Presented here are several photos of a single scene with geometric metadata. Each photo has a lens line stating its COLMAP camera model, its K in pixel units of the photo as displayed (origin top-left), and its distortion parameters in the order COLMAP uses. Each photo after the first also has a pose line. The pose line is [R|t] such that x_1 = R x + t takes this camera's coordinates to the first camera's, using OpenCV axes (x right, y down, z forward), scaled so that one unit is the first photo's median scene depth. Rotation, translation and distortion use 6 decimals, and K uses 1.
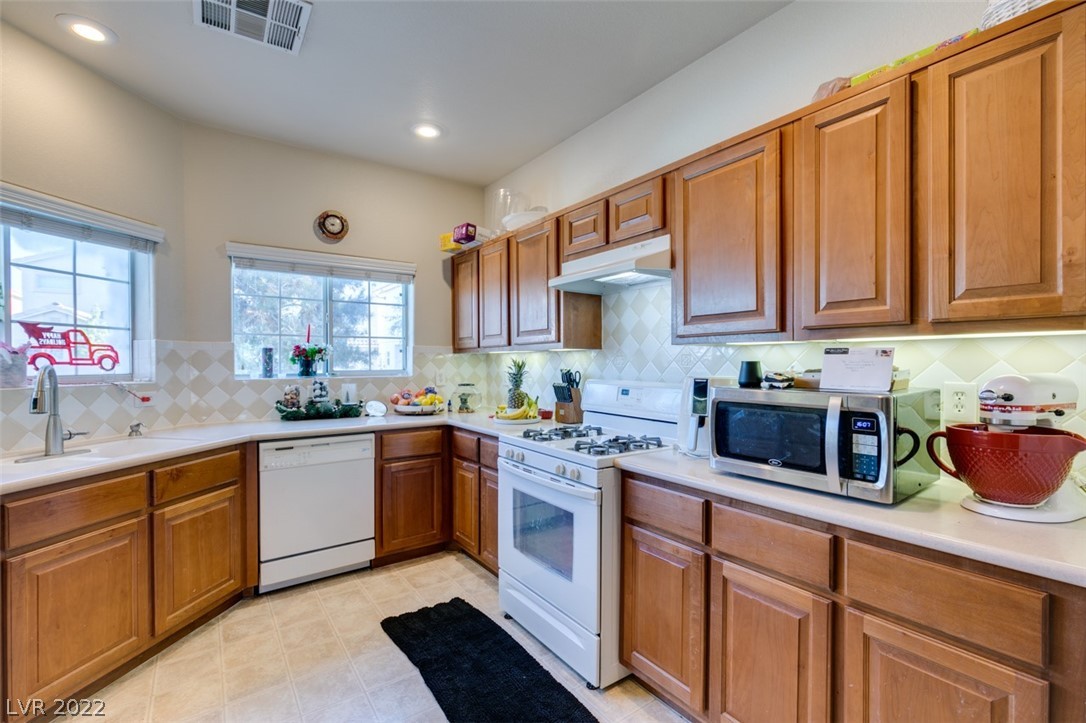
lens RADIAL K [[484.9, 0, 537.4], [0, 484.9, 363.7], [0, 0, 1]] dist [-0.000987, -0.001638]
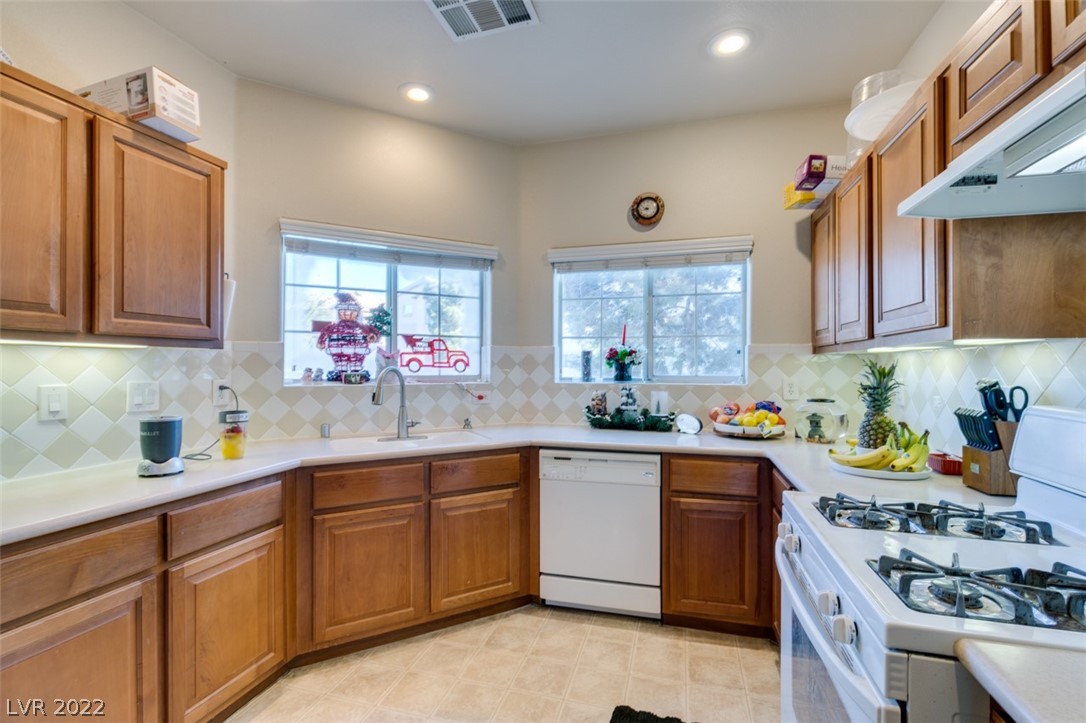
lens RADIAL K [[484.9, 0, 534.9], [0, 484.9, 364.3], [0, 0, 1]] dist [-0.000987, -0.001638]
pose [[0.627278, 0.000515, -0.778795, 0.179104], [-0.006751, 0.999966, -0.004776, -0.000732], [0.778766, 0.008254, 0.627260, 0.397646]]
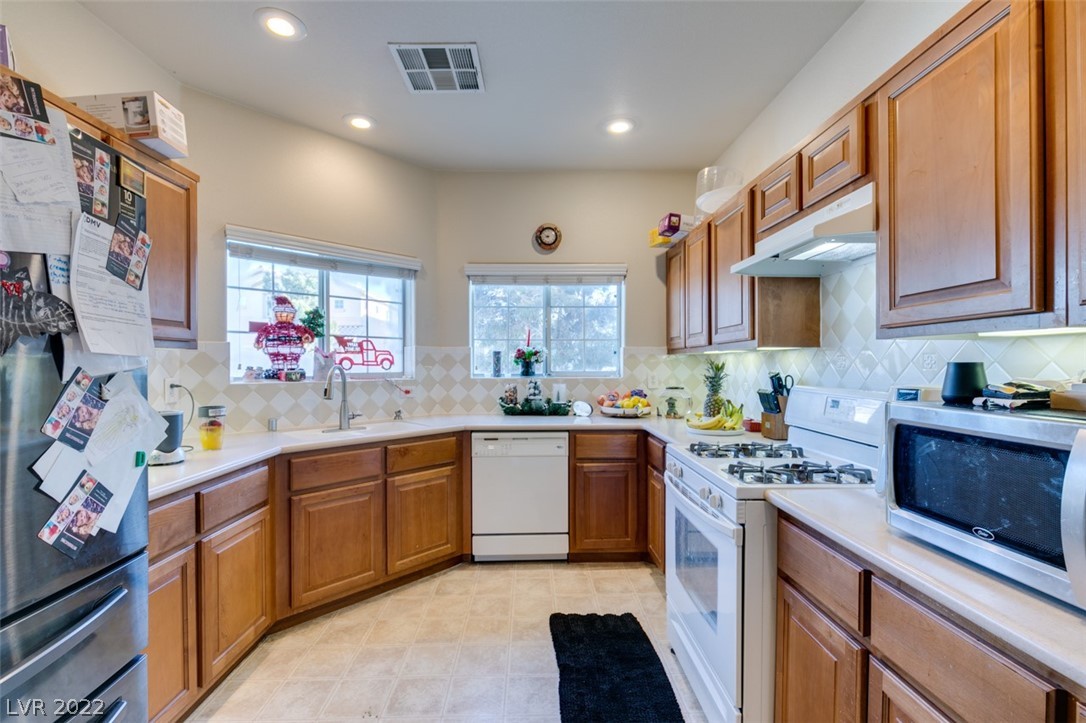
lens RADIAL K [[484.9, 0, 531.6], [0, 484.9, 365.0], [0, 0, 1]] dist [-0.000987, -0.001638]
pose [[0.826567, 0.002582, -0.562832, 0.212173], [-0.002848, 0.999996, 0.000405, -0.000649], [0.562831, 0.001268, 0.826571, 0.115716]]
